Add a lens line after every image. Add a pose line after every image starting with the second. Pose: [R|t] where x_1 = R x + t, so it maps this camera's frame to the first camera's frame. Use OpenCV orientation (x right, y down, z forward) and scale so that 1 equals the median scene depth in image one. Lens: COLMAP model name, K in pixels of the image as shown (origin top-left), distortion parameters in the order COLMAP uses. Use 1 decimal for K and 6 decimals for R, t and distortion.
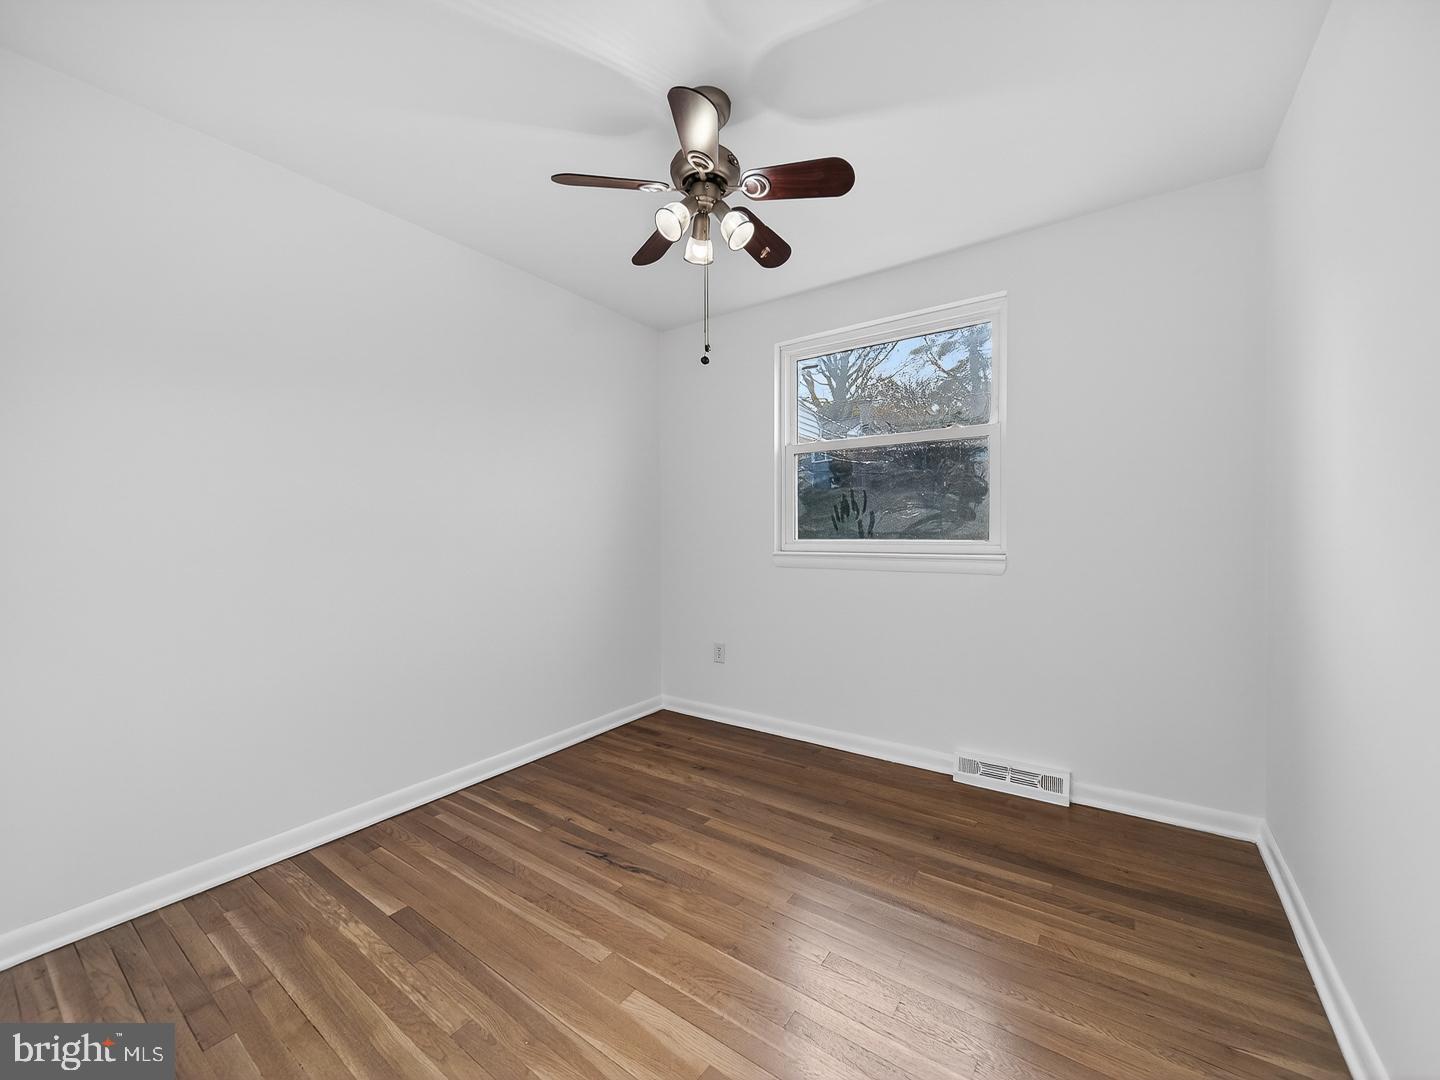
lens RADIAL K [[565.3, 0, 729.6], [0, 565.3, 538.6], [0, 0, 1]] dist [0.002137, -0.000588]
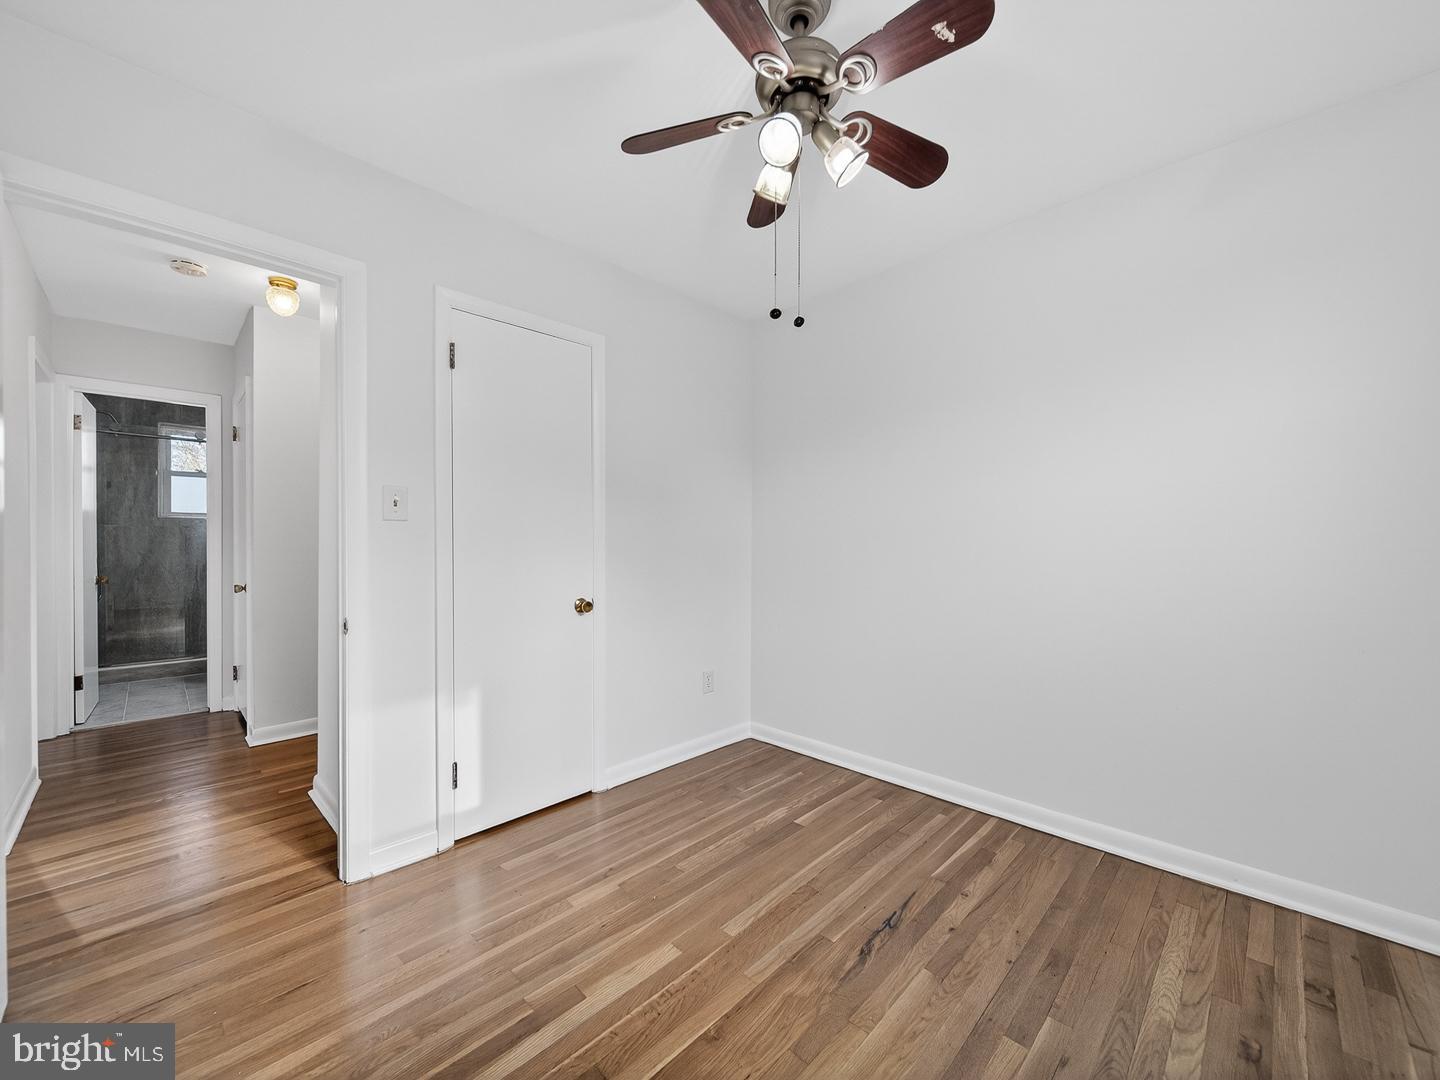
lens RADIAL K [[565.3, 0, 731.5], [0, 565.3, 541.3], [0, 0, 1]] dist [0.002137, -0.000588]
pose [[-0.161035, 0.010994, -0.986888, 0.619166], [-0.004913, 0.999917, 0.011941, -0.028384], [0.986937, 0.006771, -0.160967, 0.846812]]
